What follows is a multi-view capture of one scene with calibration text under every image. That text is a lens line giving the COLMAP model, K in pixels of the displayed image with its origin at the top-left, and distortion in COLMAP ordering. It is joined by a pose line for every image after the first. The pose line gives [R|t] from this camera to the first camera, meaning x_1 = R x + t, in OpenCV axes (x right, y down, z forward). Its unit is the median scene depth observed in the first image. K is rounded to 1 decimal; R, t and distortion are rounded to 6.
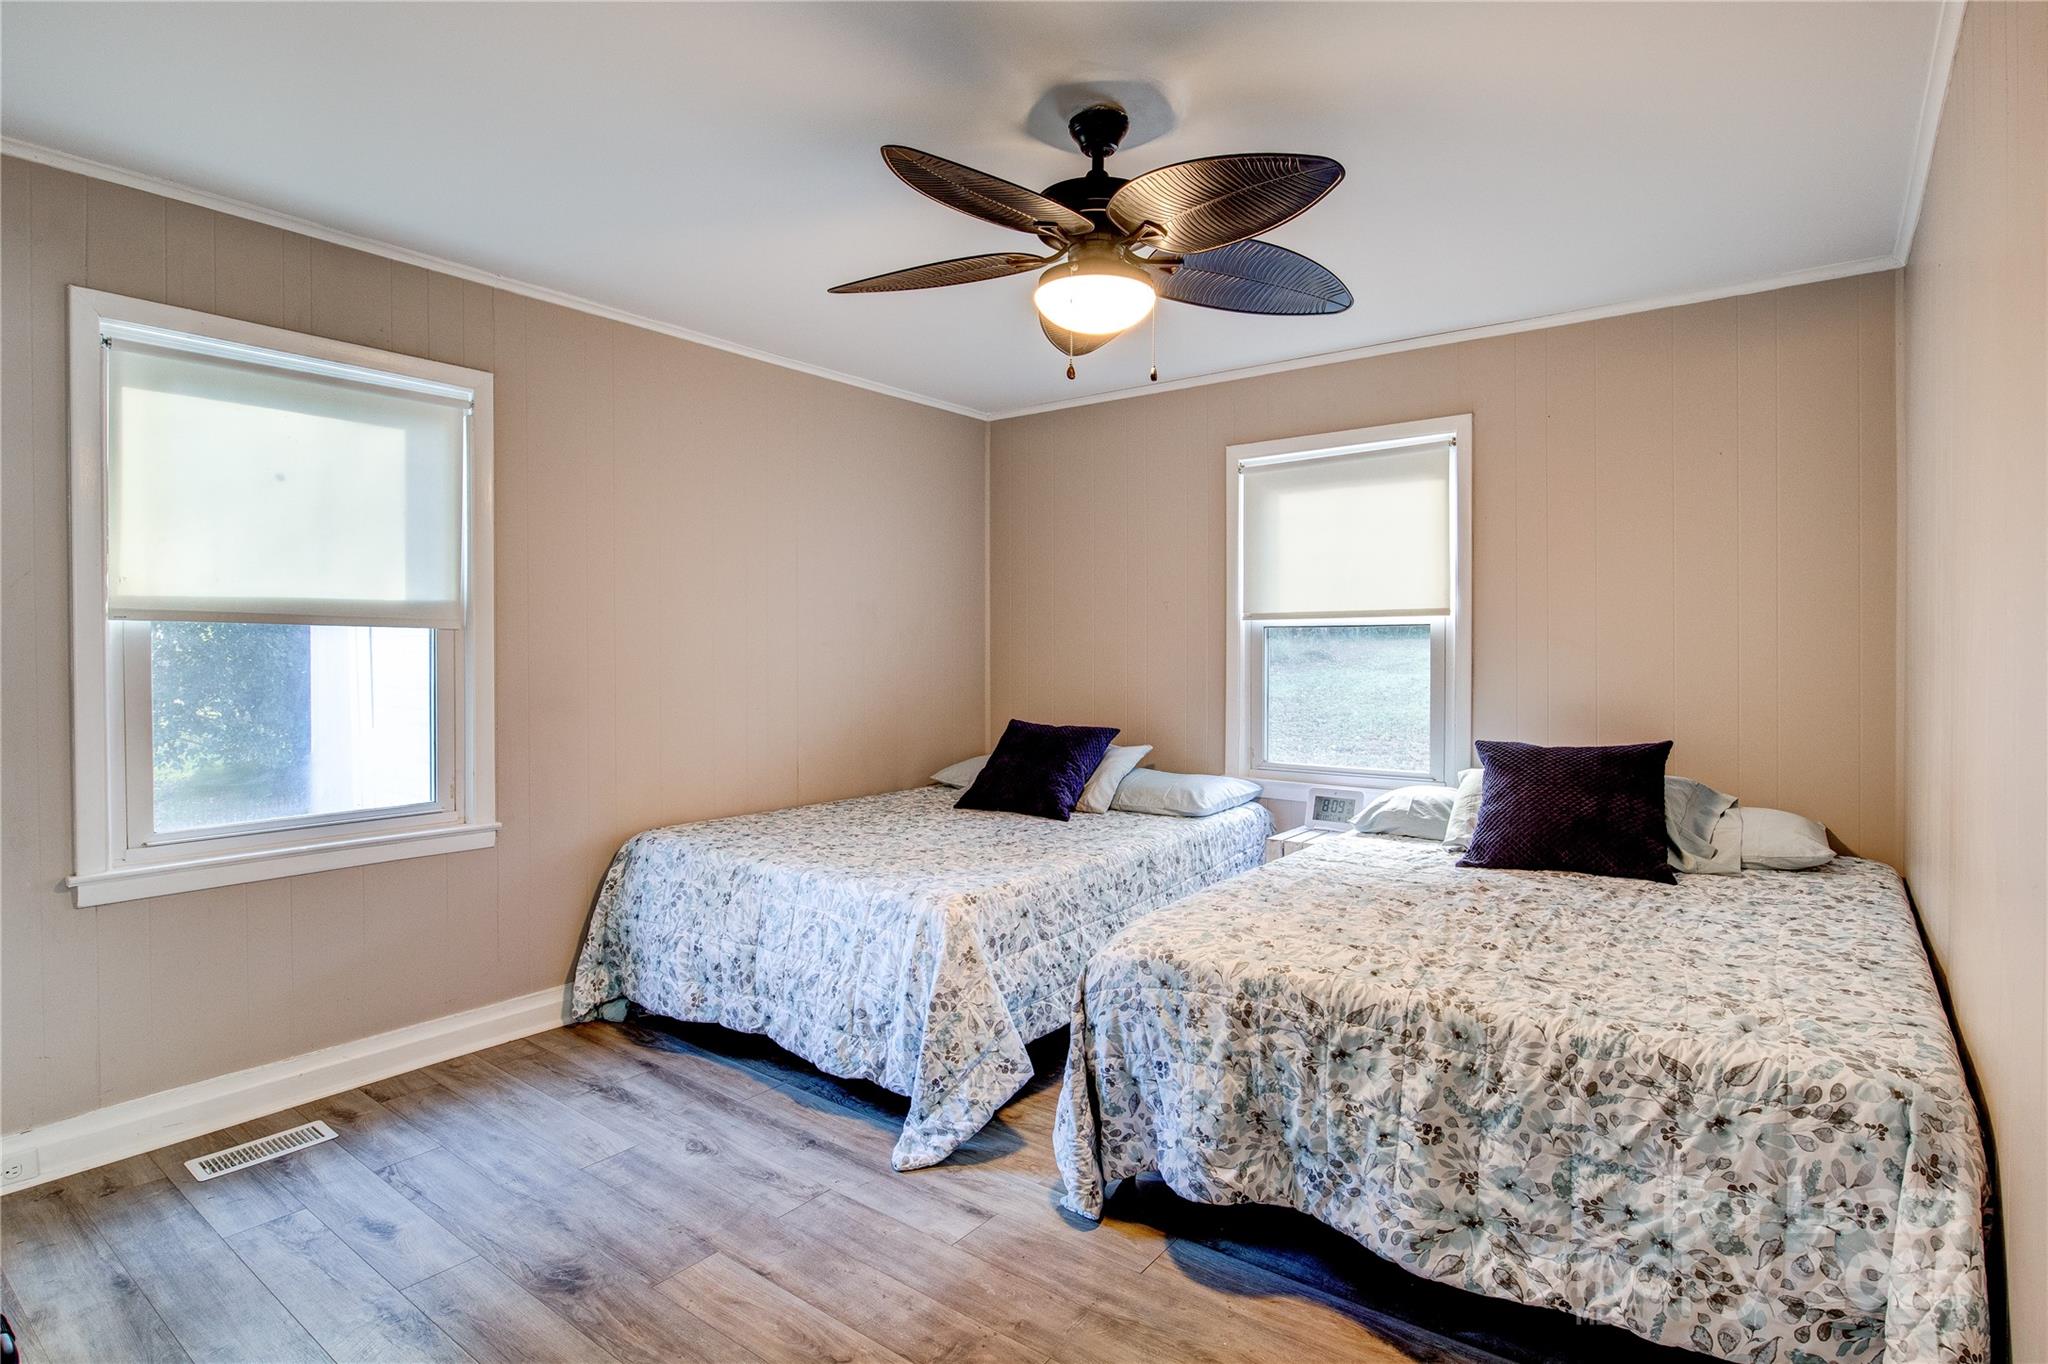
lens RADIAL K [[1042.5, 0, 1021.0], [0, 1042.5, 649.1], [0, 0, 1]] dist [-0.002246, -0.000742]
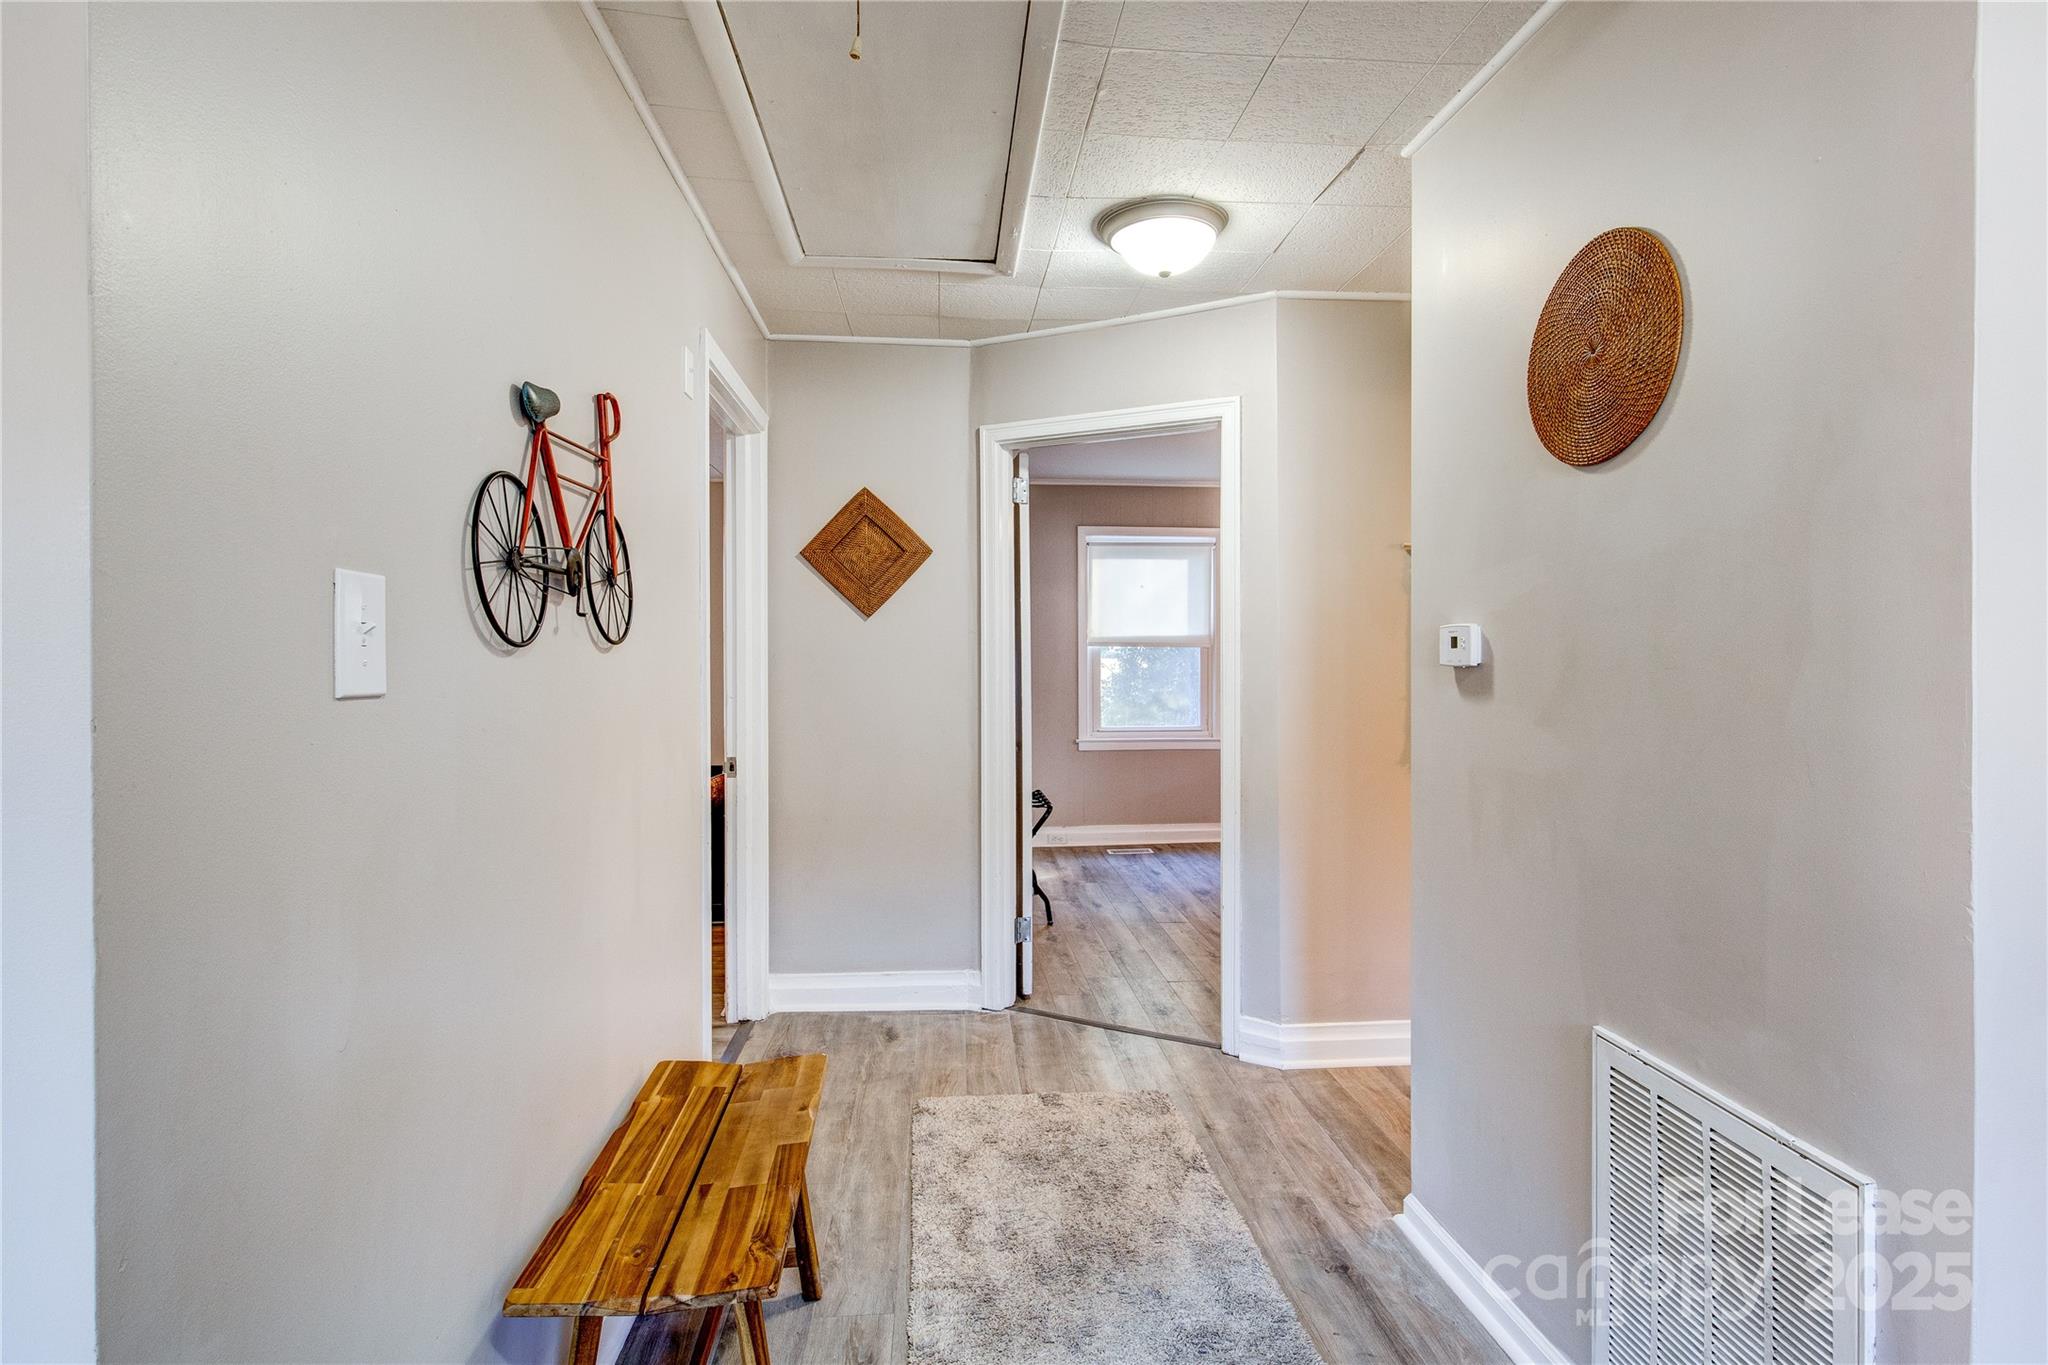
lens RADIAL K [[1015.5, 0, 1026.4], [0, 1015.5, 663.7], [0, 0, 1]] dist [-0.001286, 0.000216]
pose [[0.671846, 0.007811, -0.740649, 0.958437], [-0.006629, 0.999968, 0.004532, 0.006327], [0.740661, 0.001865, 0.671877, -0.882471]]
